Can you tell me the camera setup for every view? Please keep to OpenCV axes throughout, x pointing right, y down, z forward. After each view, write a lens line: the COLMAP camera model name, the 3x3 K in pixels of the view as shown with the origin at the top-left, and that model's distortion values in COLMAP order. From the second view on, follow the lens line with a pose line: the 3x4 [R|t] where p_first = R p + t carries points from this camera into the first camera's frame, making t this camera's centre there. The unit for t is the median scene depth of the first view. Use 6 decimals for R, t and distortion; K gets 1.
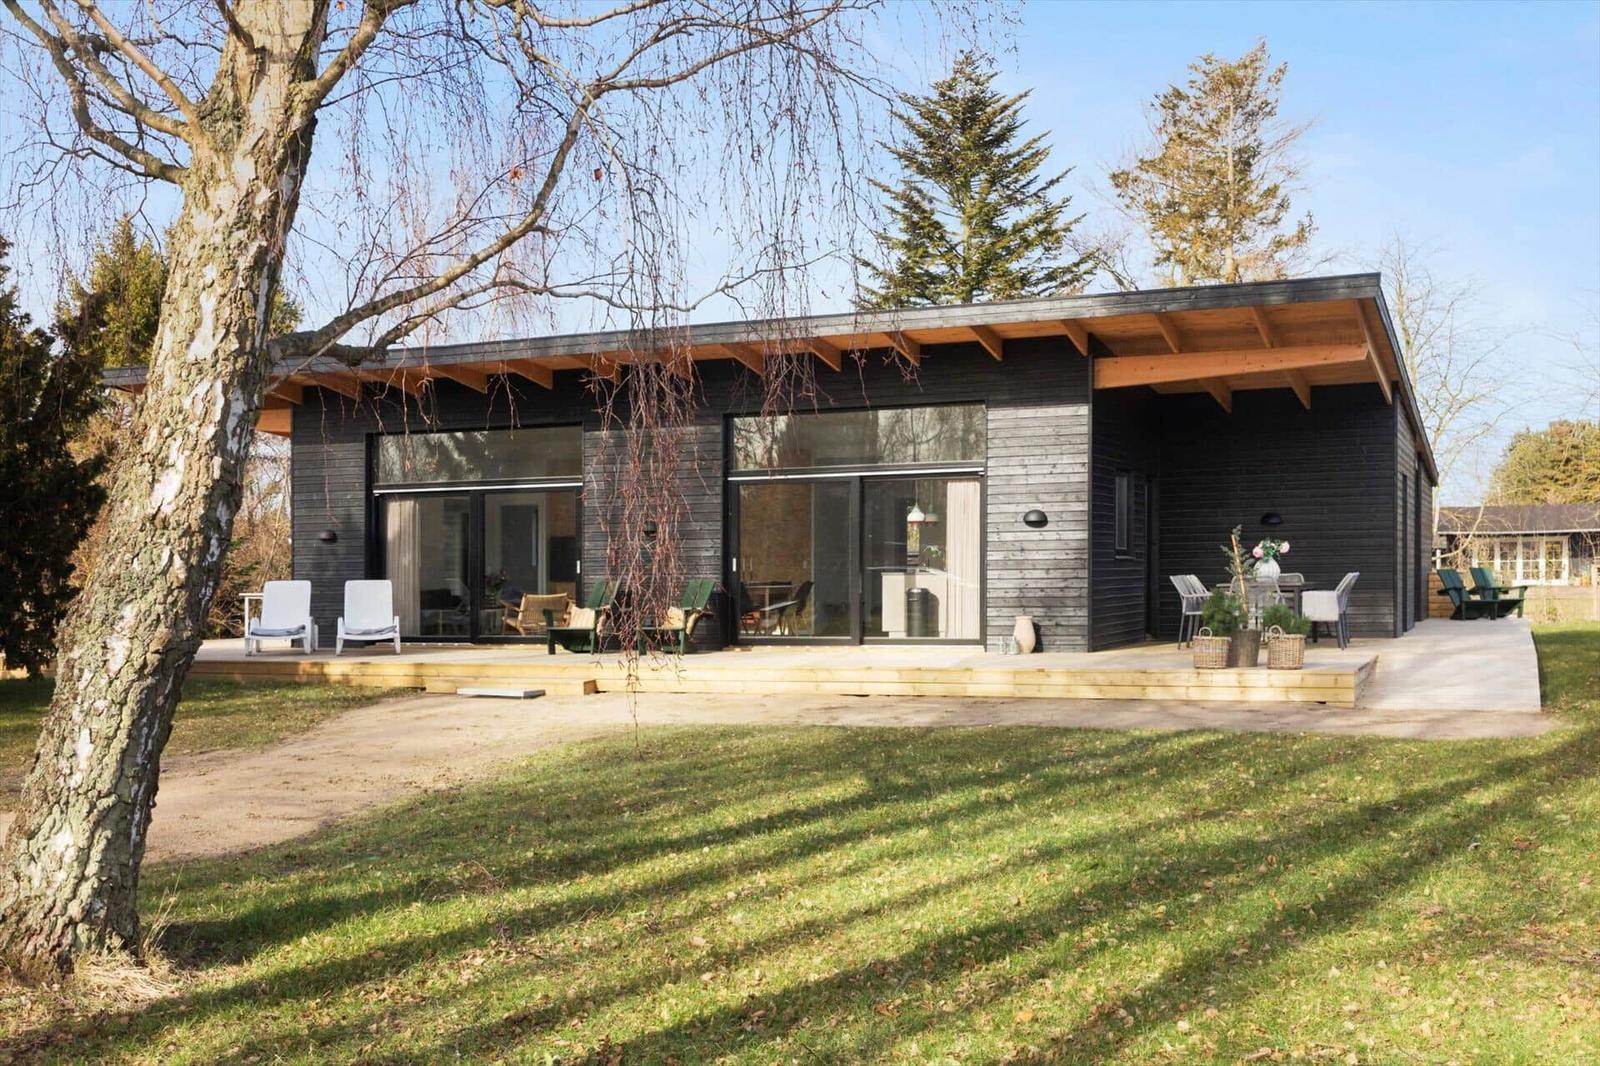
lens RADIAL K [[1722.4, 0, 799.8], [0, 1722.4, 564.0], [0, 0, 1]] dist [0.064863, -0.000686]
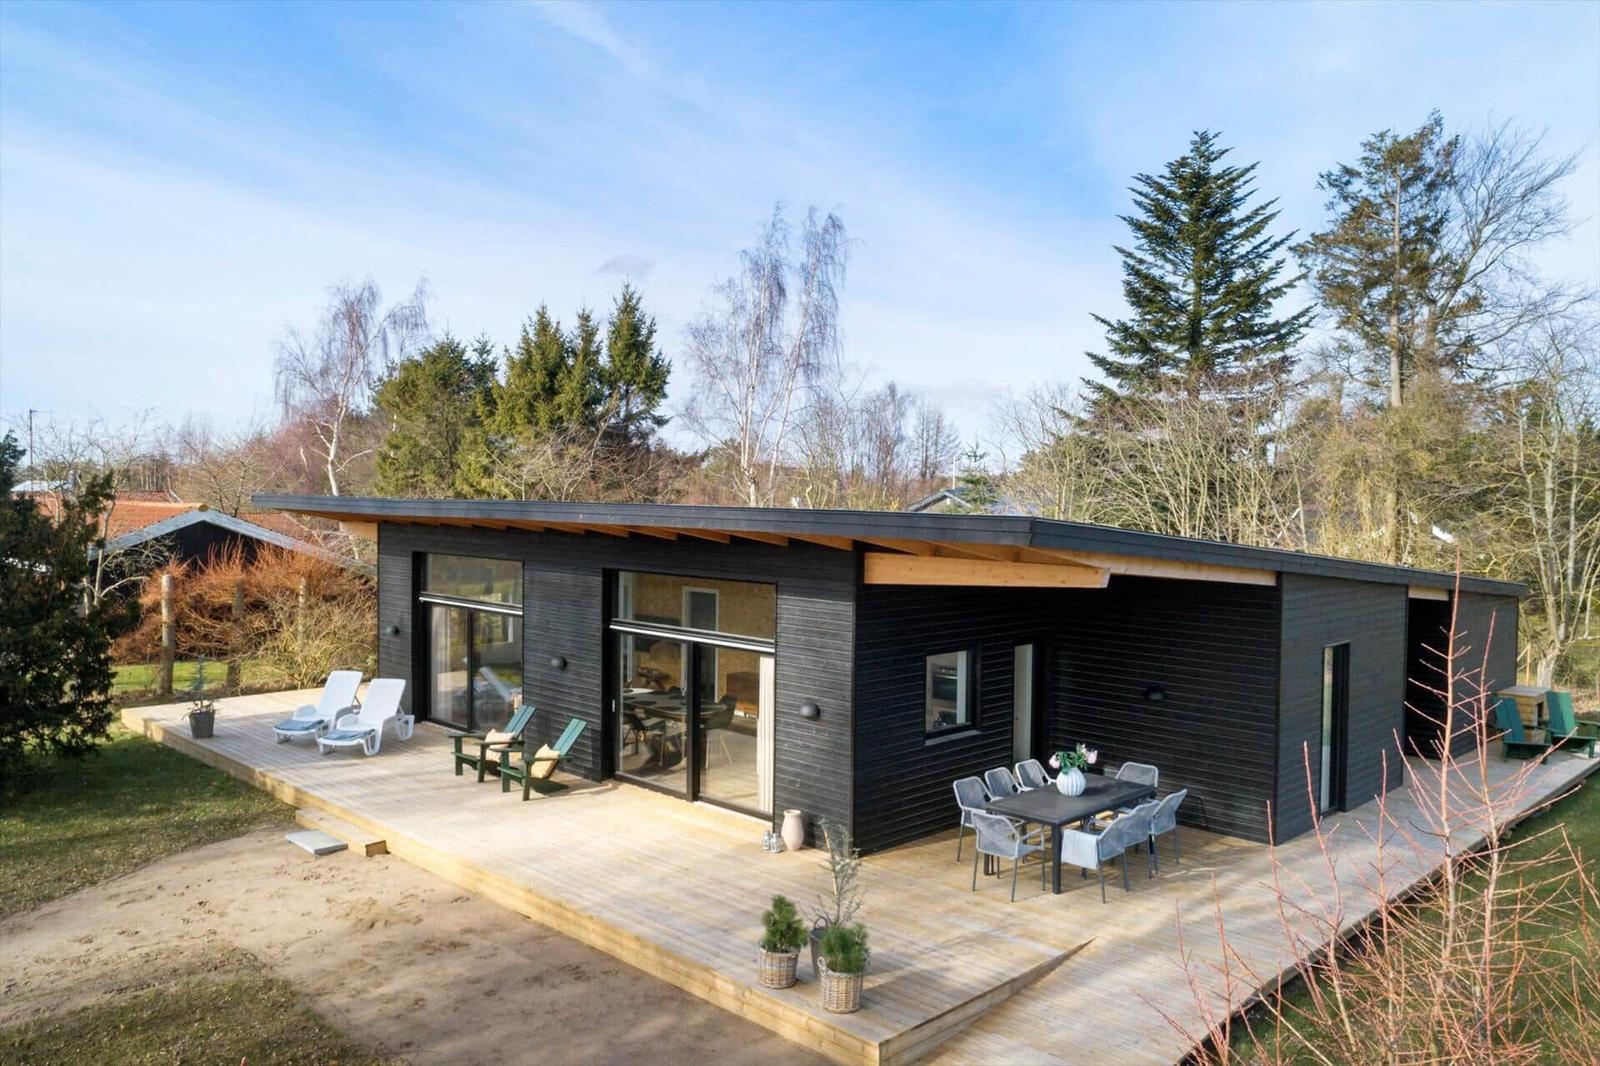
lens RADIAL K [[1218.5, 0, 799.4], [0, 1218.5, 507.3], [0, 0, 1]] dist [-0.000200, 0.000926]
pose [[0.923786, 0.034514, -0.381350, 0.356623], [-0.023436, 0.999159, 0.033657, -0.150582], [0.382191, -0.022154, 0.923818, 0.330977]]
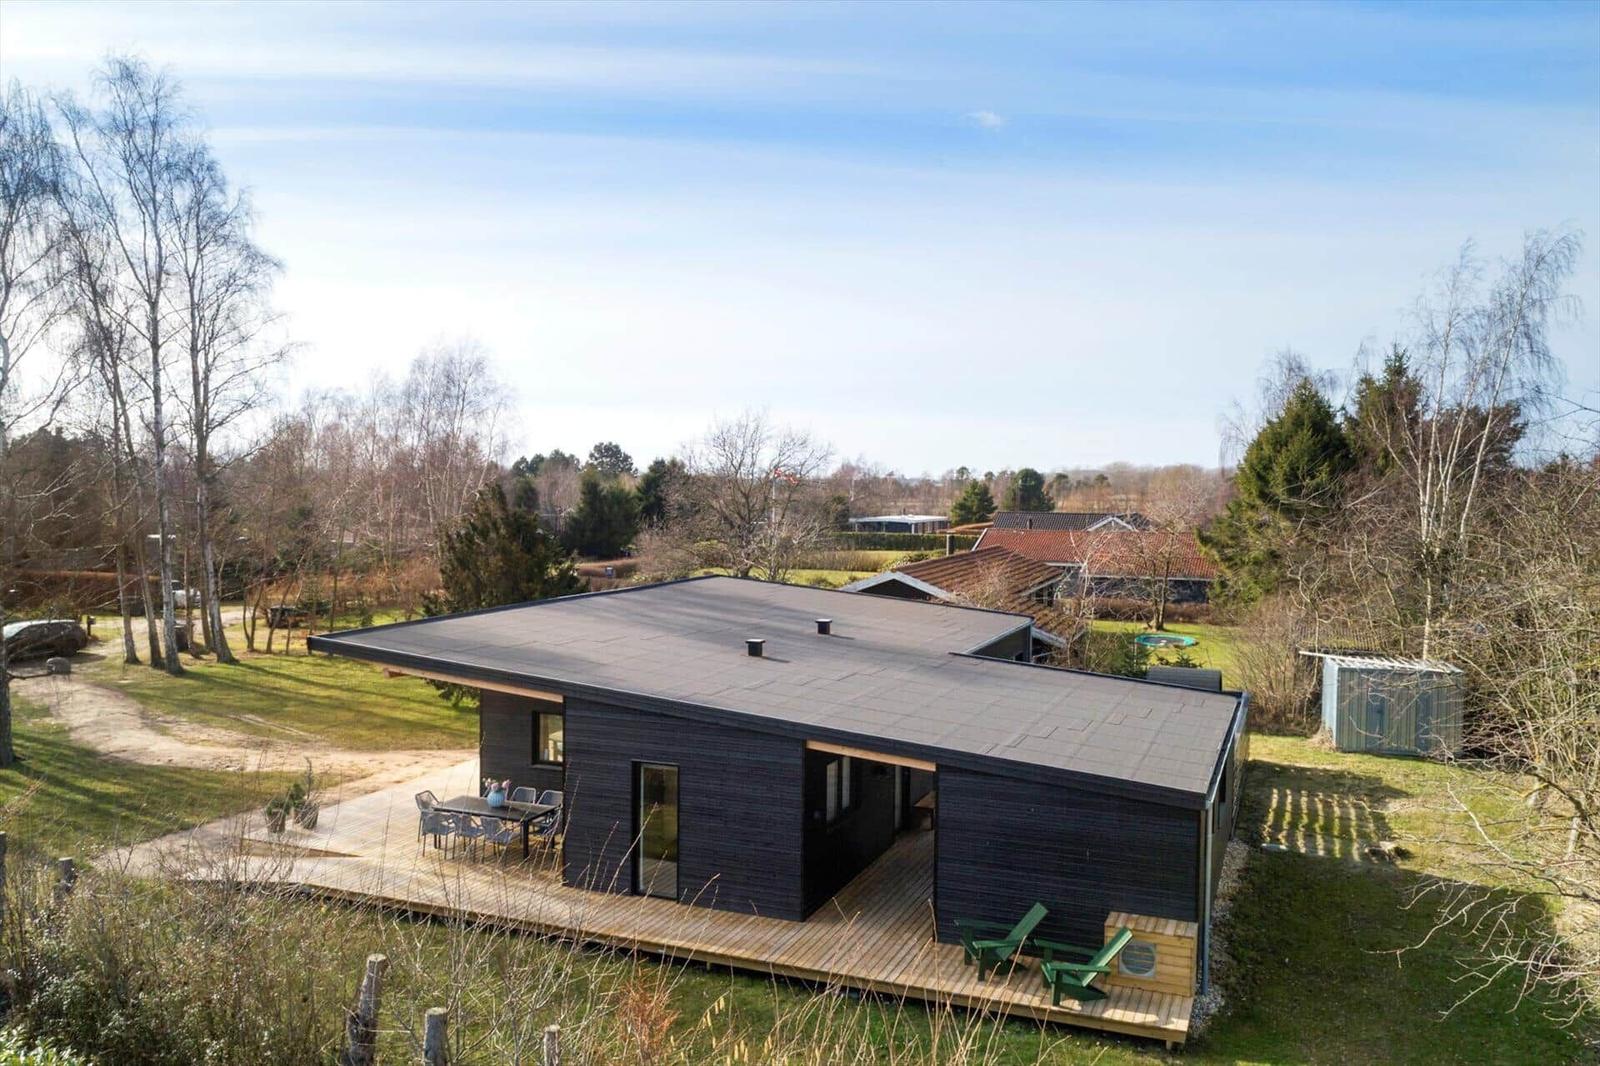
lens RADIAL K [[1218.5, 0, 799.4], [0, 1218.5, 507.3], [0, 0, 1]] dist [-0.000200, 0.000926]
pose [[-0.005921, 0.041499, -0.999121, 1.234434], [0.002842, 0.999135, 0.041483, -0.272782], [0.999978, -0.002594, -0.006034, 1.194332]]
